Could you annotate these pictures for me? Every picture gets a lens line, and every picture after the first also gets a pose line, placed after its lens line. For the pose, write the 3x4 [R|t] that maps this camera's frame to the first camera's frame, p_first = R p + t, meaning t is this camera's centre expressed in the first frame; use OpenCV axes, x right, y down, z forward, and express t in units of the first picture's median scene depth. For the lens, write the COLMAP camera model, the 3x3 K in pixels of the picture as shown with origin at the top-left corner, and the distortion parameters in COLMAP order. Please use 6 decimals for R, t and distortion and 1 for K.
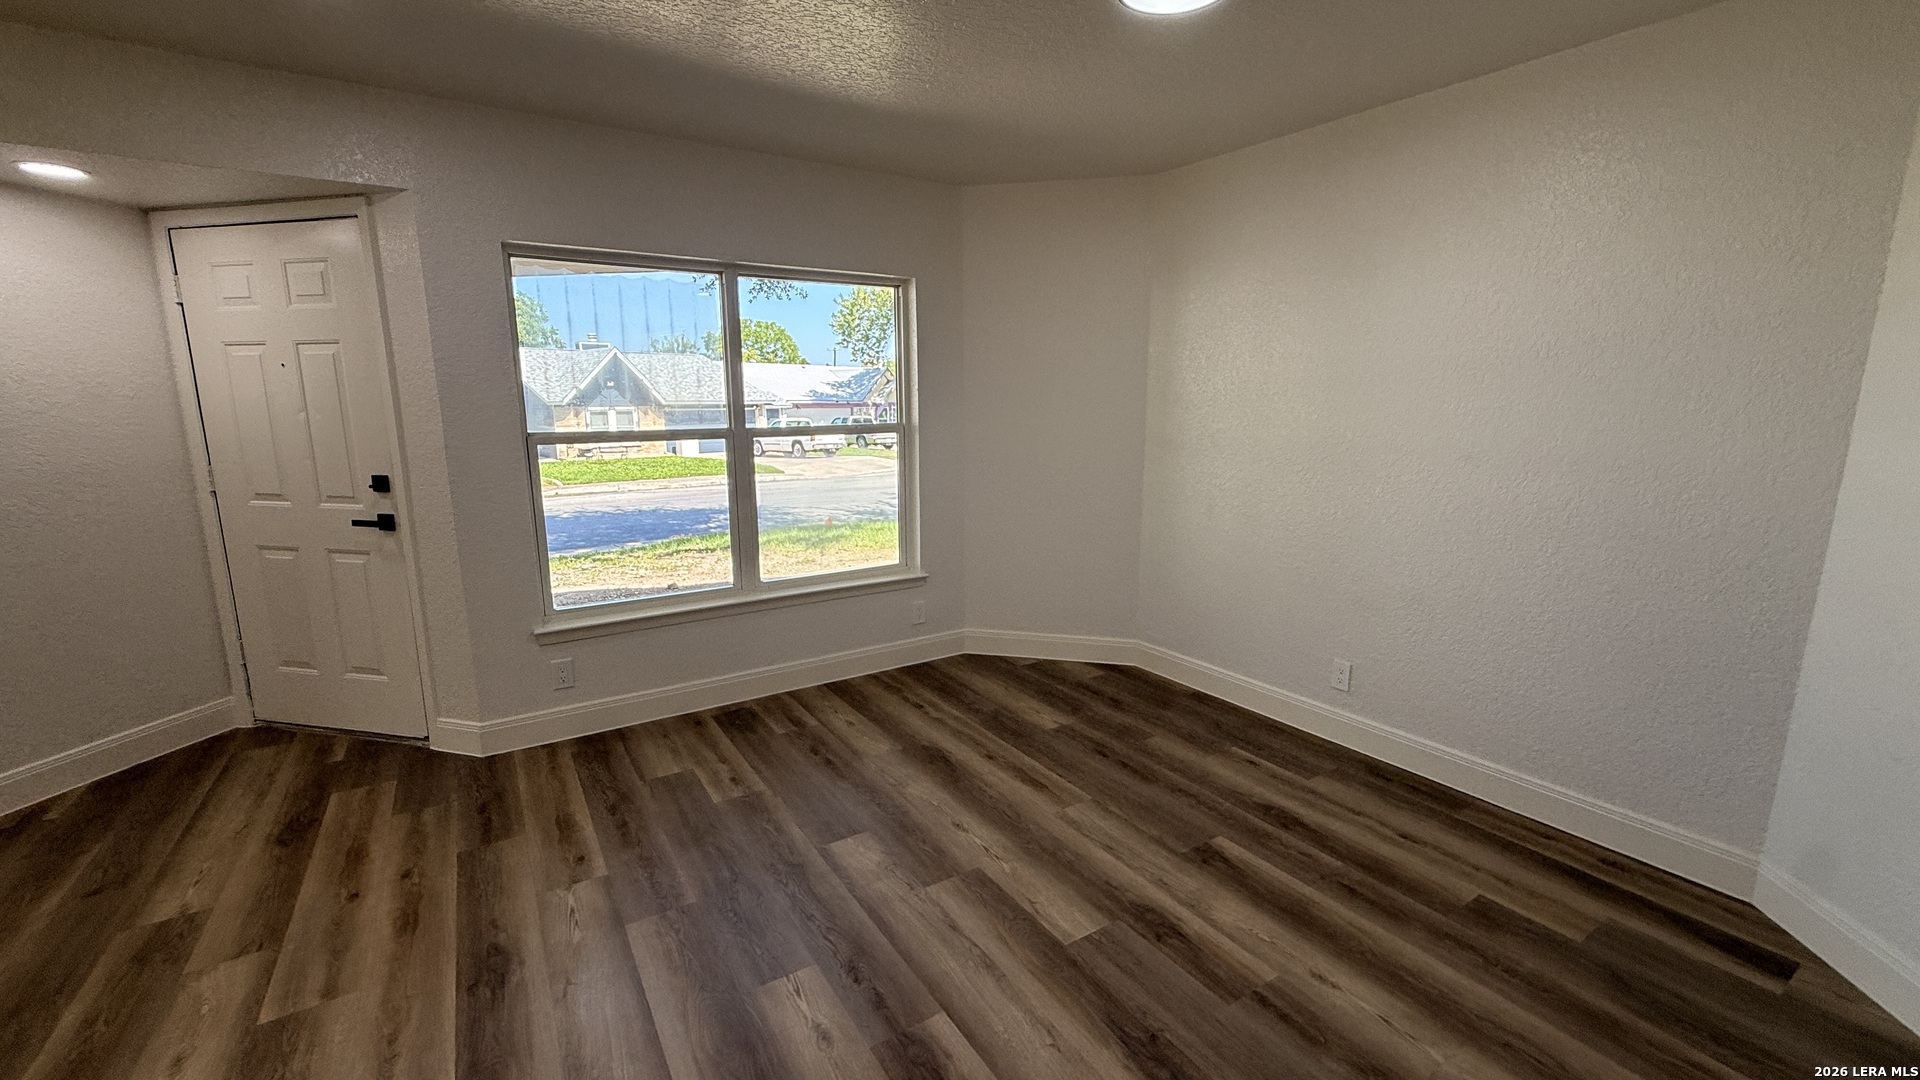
lens RADIAL K [[762.1, 0, 952.7], [0, 762.1, 536.3], [0, 0, 1]] dist [-0.002083, 0.000724]
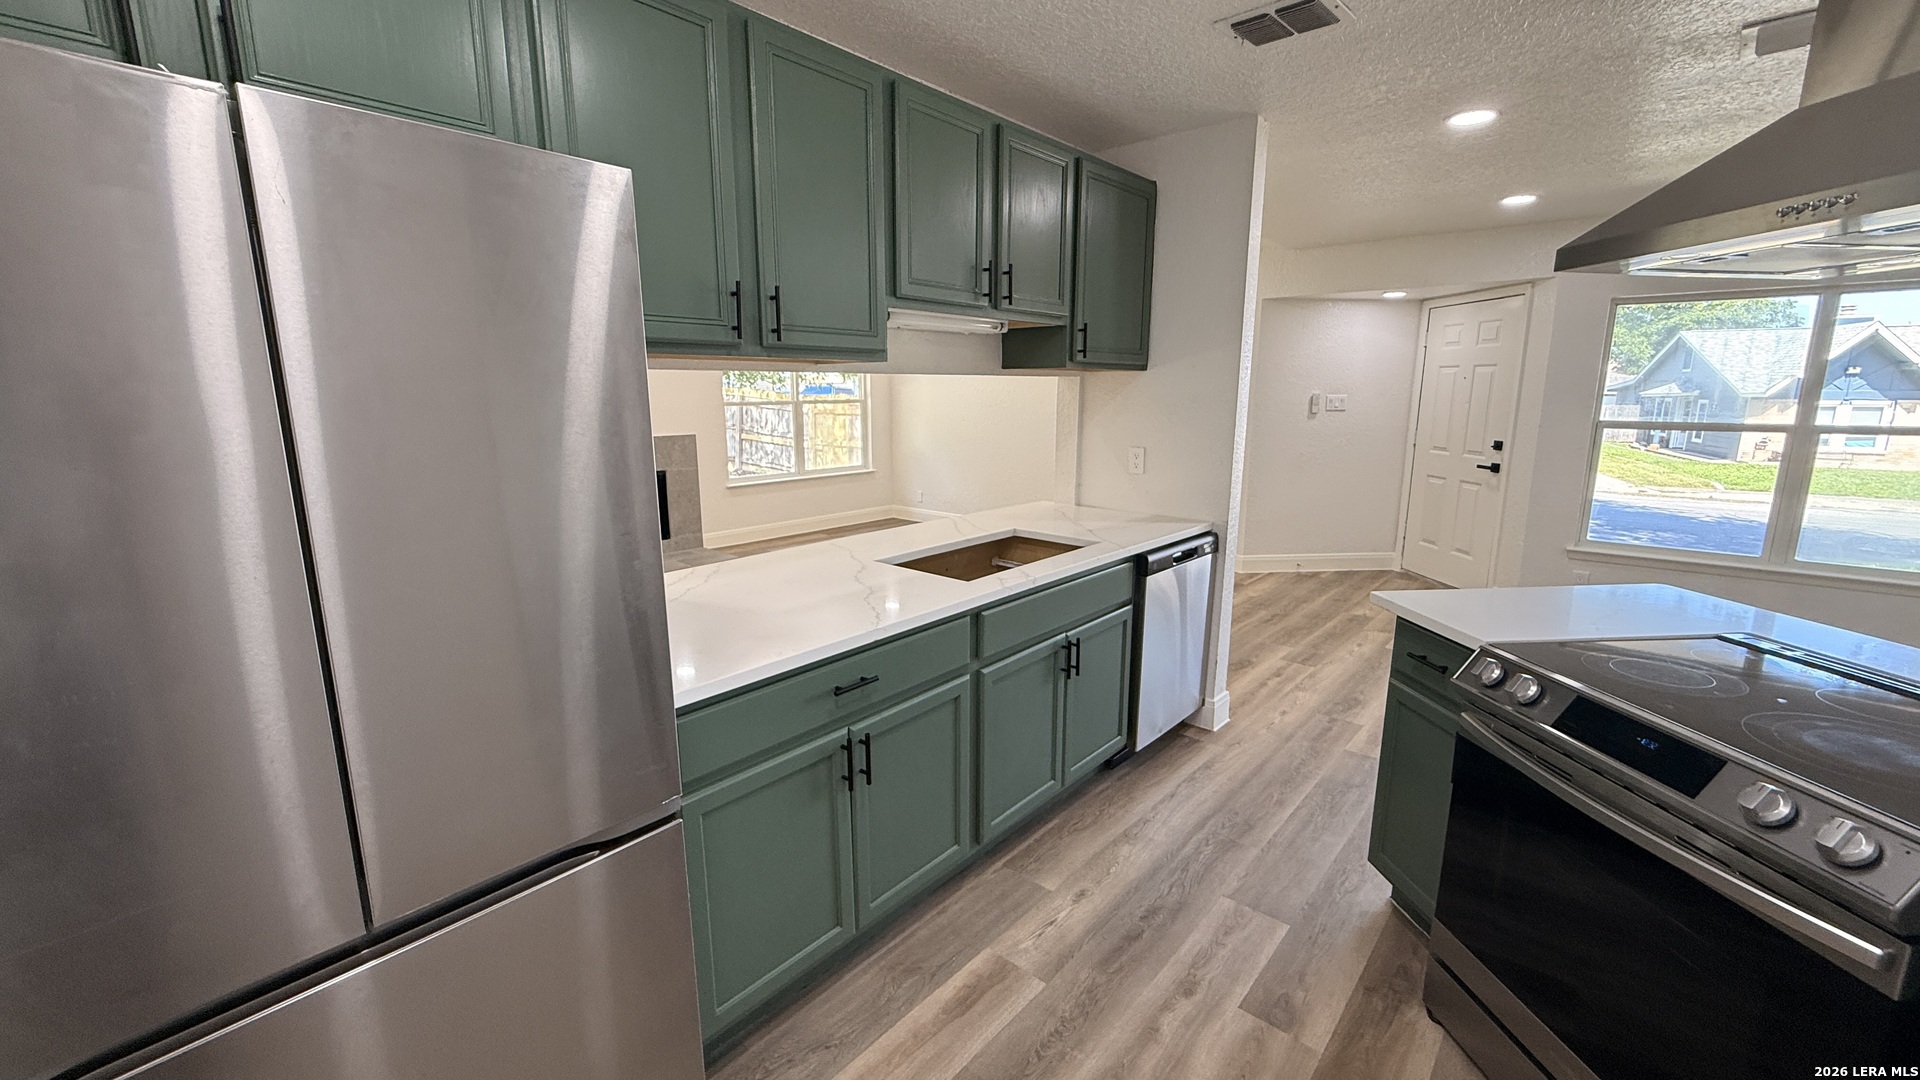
lens RADIAL K [[762.1, 0, 955.8], [0, 762.1, 527.2], [0, 0, 1]] dist [-0.002083, 0.000724]
pose [[0.274867, 0.176348, -0.945172, 0.586808], [-0.173578, 0.975985, 0.131619, 0.099068], [0.945684, 0.127883, 0.298876, -0.669671]]
